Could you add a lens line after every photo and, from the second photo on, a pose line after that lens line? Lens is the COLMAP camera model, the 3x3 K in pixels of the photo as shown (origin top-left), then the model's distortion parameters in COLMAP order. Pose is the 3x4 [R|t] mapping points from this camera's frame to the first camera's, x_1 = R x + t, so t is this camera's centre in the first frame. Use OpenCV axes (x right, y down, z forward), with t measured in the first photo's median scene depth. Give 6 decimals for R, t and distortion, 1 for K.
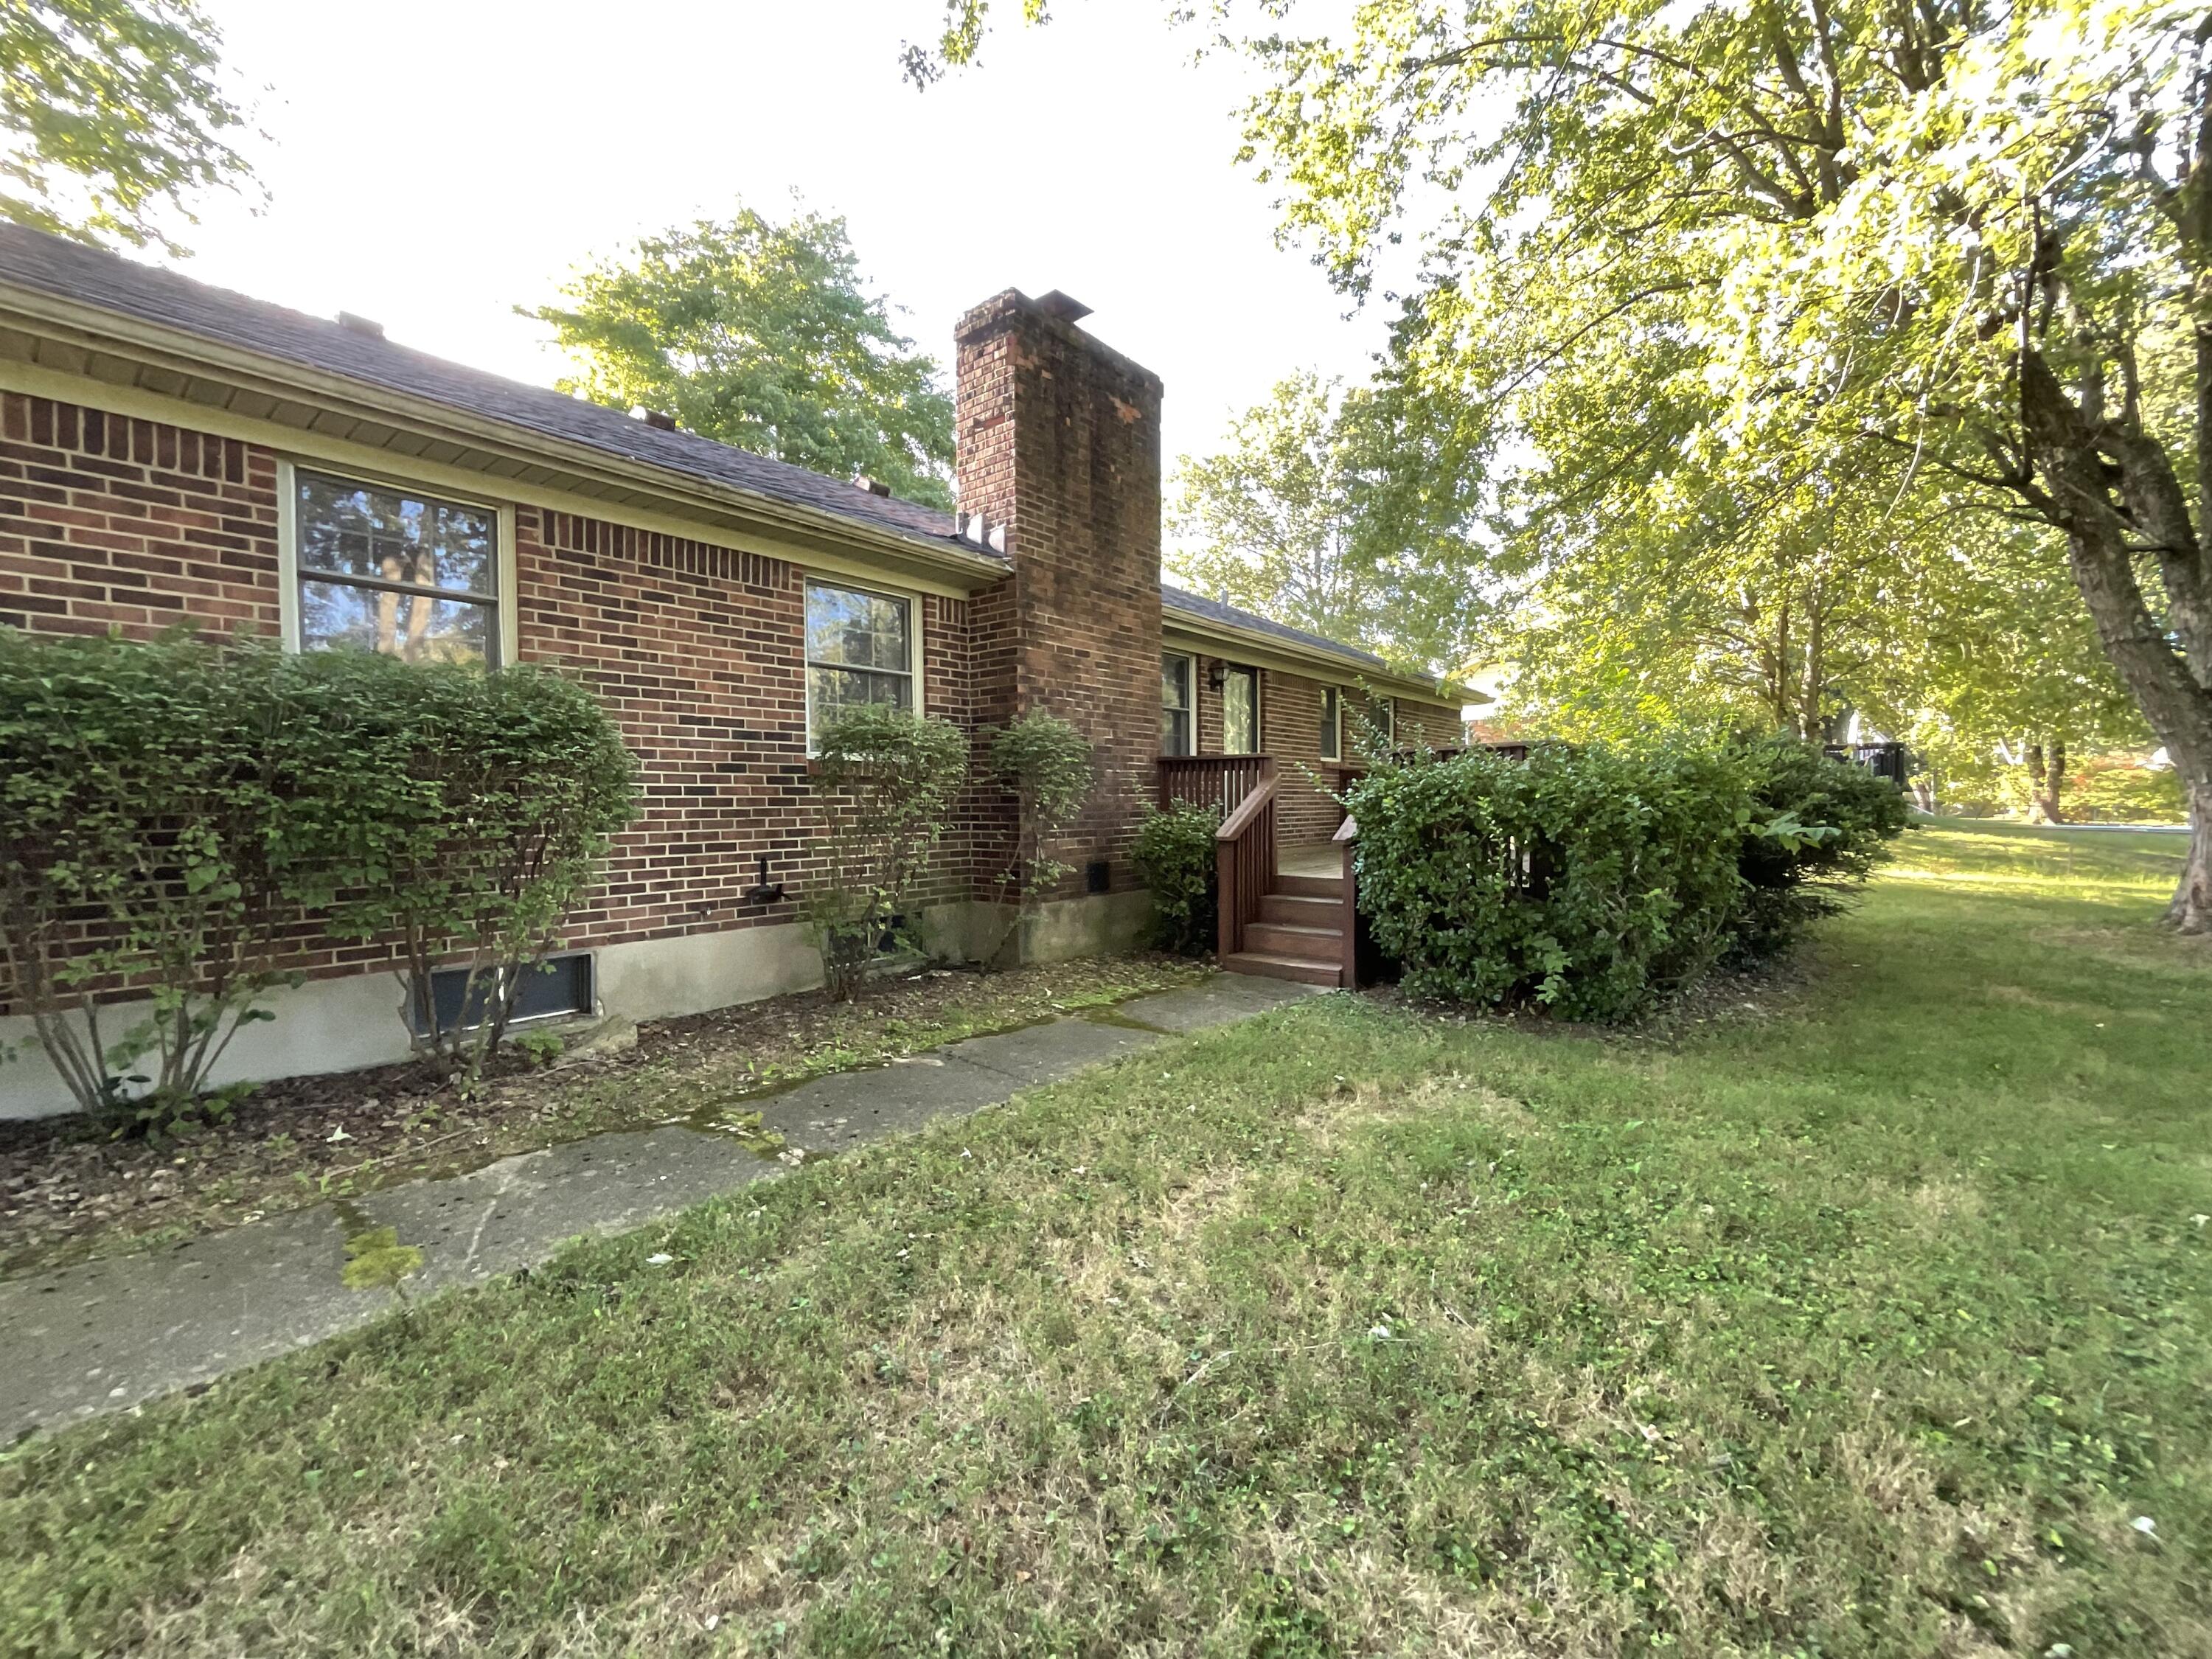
lens RADIAL K [[886.1, 0, 1106.2], [0, 886.1, 825.2], [0, 0, 1]] dist [-0.000630, -0.000018]
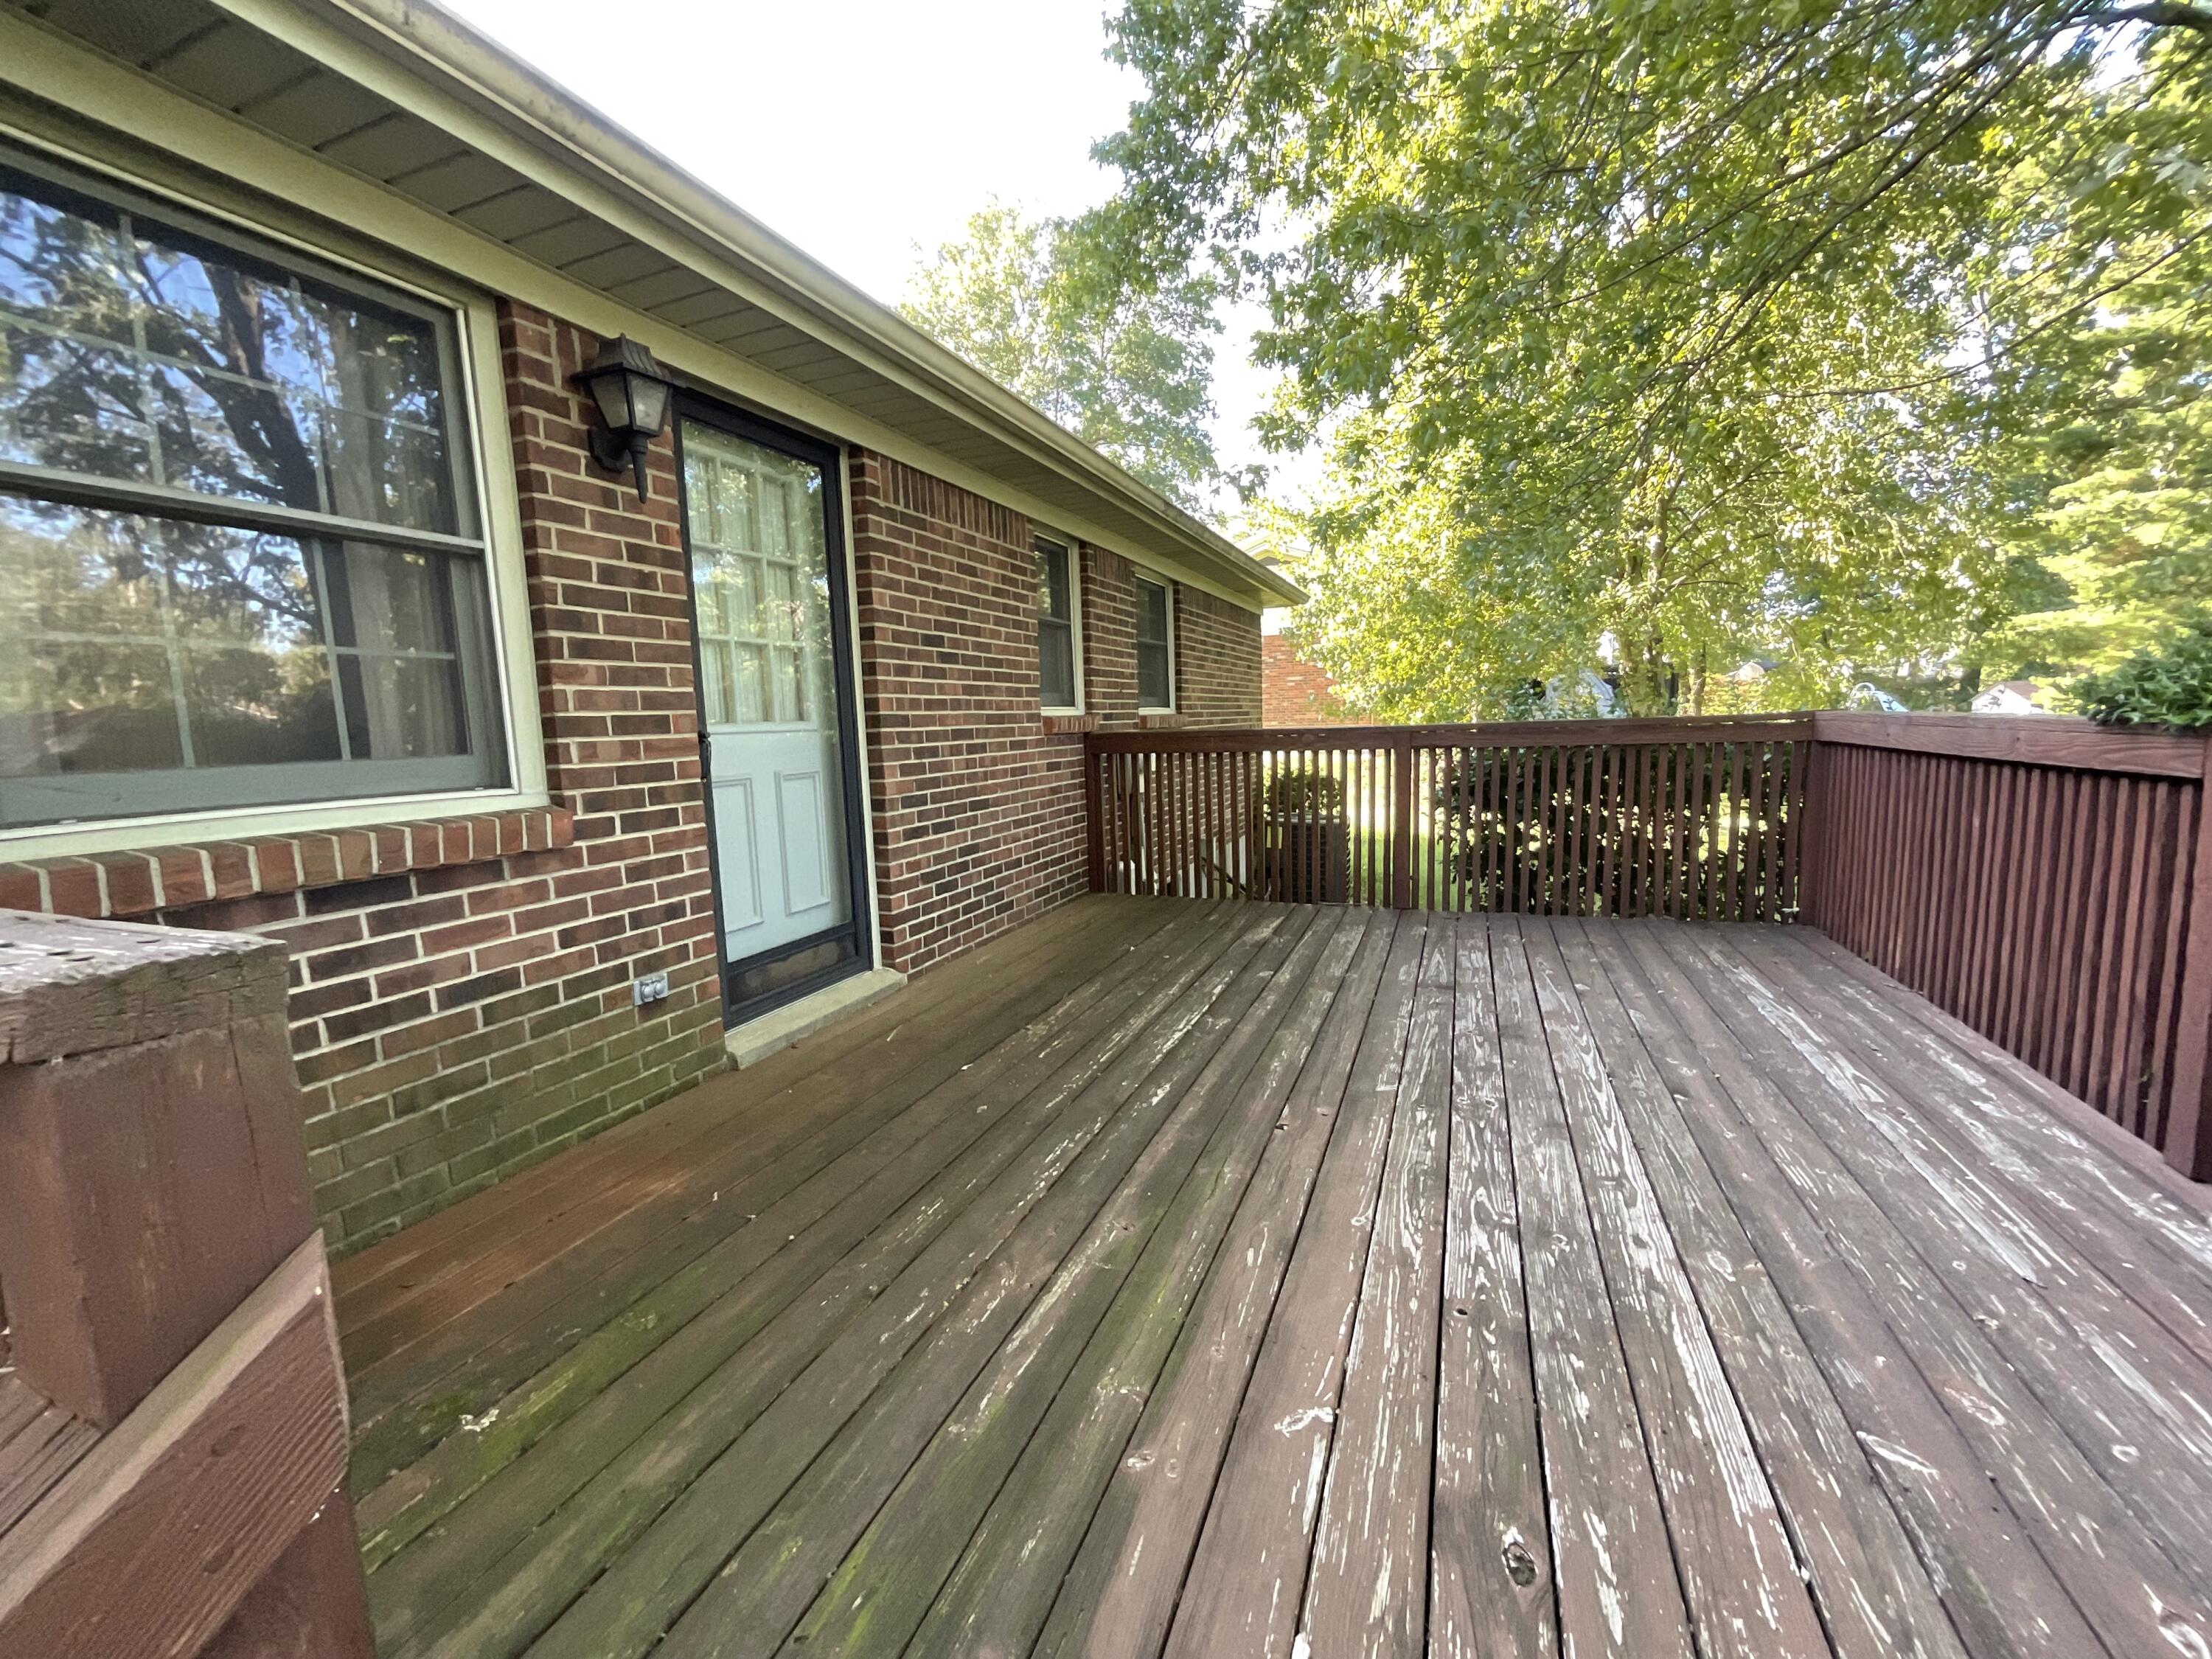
lens RADIAL K [[886.1, 0, 1110.8], [0, 886.1, 828.3], [0, 0, 1]] dist [-0.000630, -0.000018]
pose [[0.952573, -0.061972, 0.297934, 0.098583], [0.035308, 0.994940, 0.094064, -0.039844], [-0.302256, -0.079084, 0.949941, 0.398768]]
